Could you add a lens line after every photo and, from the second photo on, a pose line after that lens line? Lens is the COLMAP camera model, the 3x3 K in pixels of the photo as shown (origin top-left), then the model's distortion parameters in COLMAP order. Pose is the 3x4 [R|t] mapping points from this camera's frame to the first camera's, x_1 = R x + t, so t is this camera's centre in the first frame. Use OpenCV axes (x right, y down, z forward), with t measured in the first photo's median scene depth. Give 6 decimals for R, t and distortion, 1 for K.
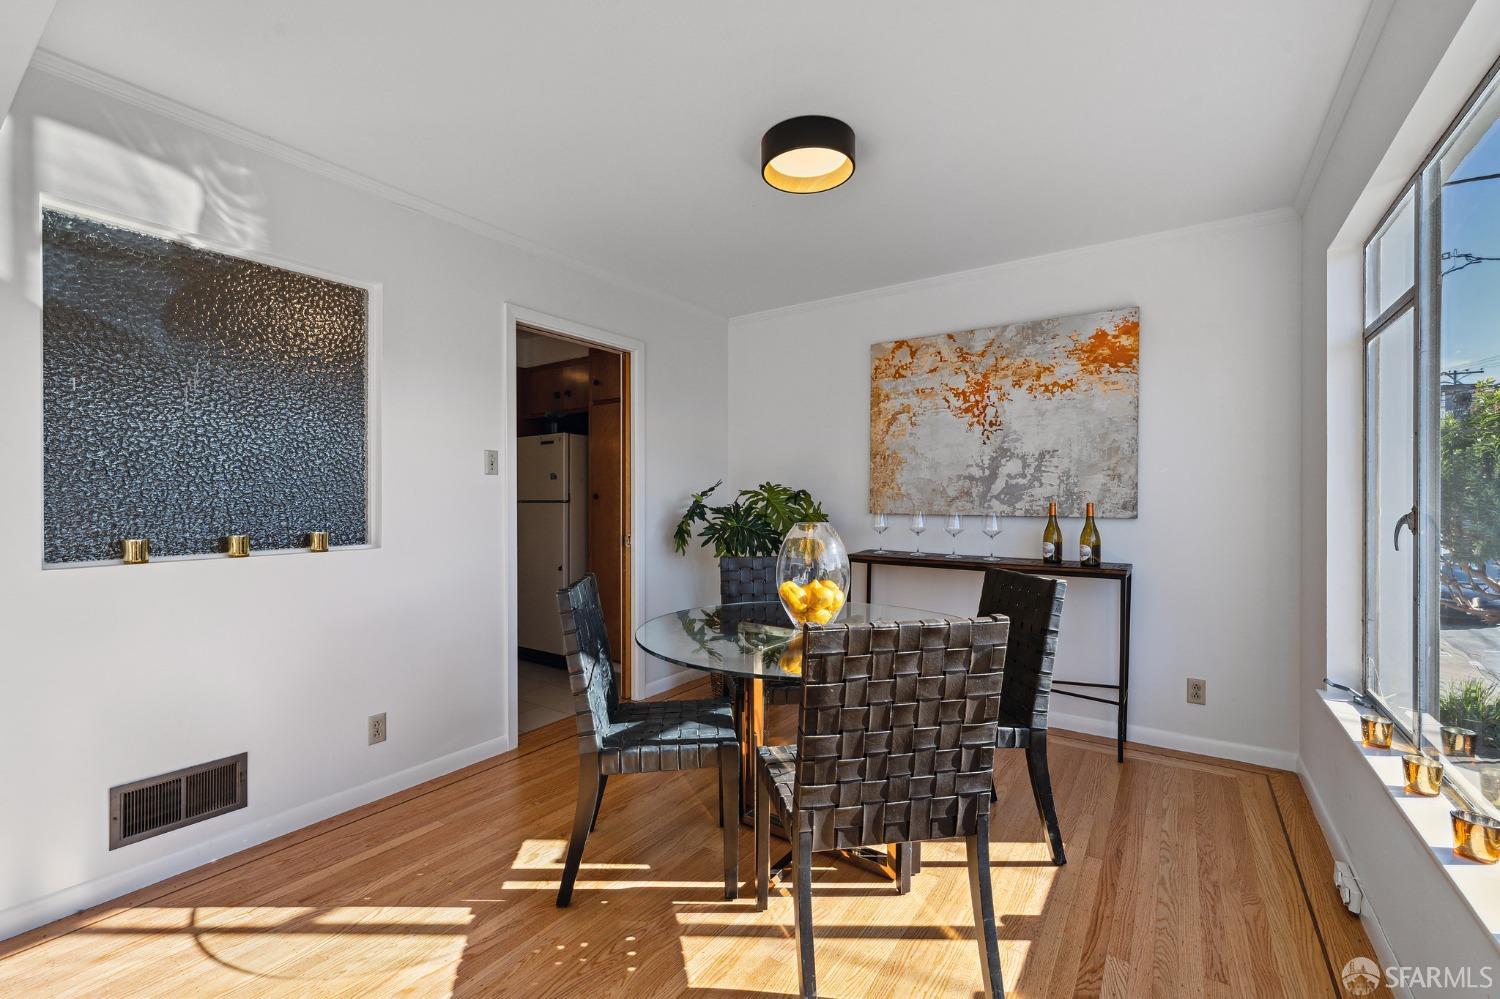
lens RADIAL K [[640.3, 0, 749.5], [0, 640.3, 500.5], [0, 0, 1]] dist [-0.005016, -0.000124]
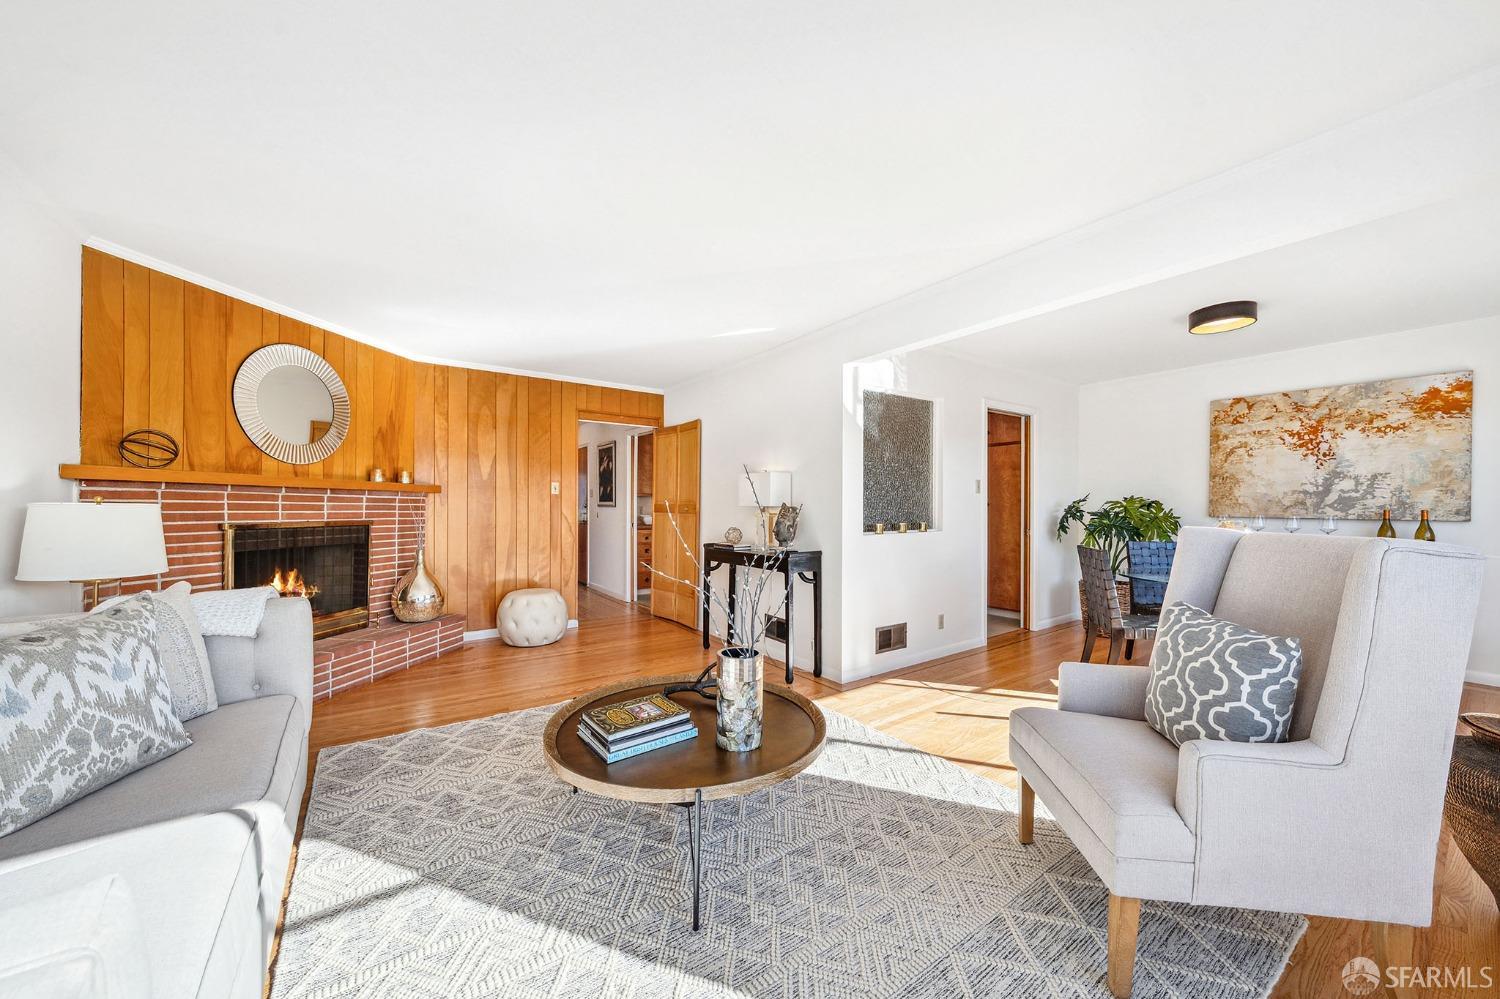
lens RADIAL K [[539.8, 0, 743.6], [0, 539.8, 504.3], [0, 0, 1]] dist [-0.003524, 0.000545]
pose [[0.938279, 0.002124, -0.345874, -0.437933], [-0.002674, 0.999996, -0.001111, -0.003615], [0.345870, 0.001967, 0.938280, -0.597387]]
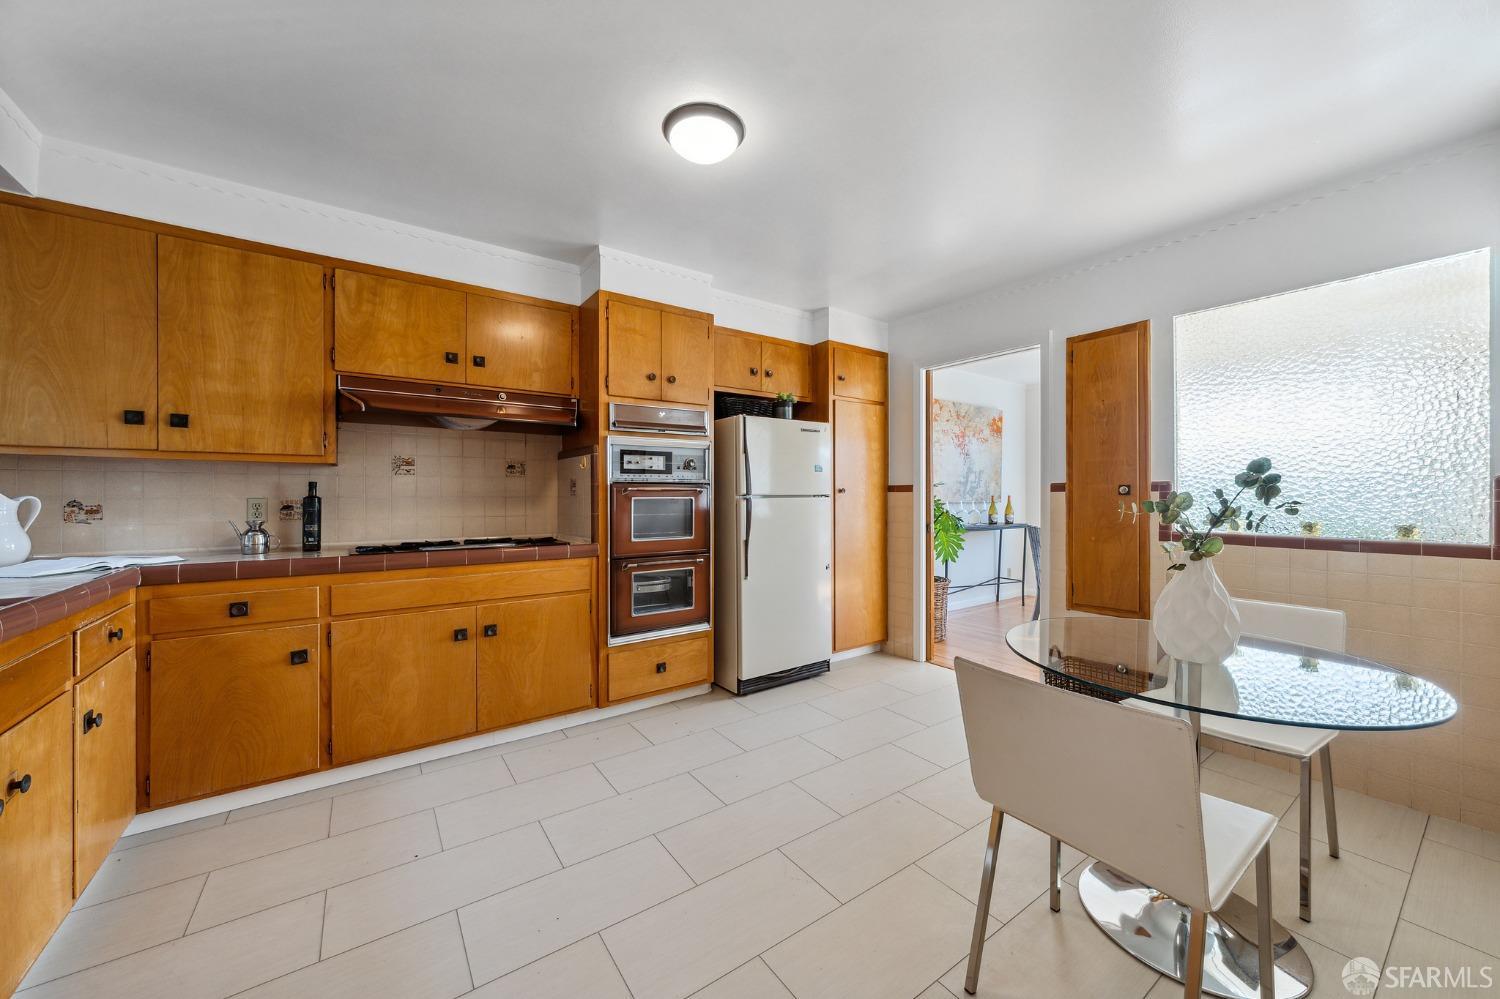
lens RADIAL K [[539.8, 0, 750.0], [0, 539.8, 497.3], [0, 0, 1]] dist [-0.003524, 0.000545]
pose [[0.347451, -0.004020, 0.937690, -1.389457], [0.004942, 0.999985, 0.002456, 0.001567], [-0.937685, 0.003781, 0.347465, 1.066979]]
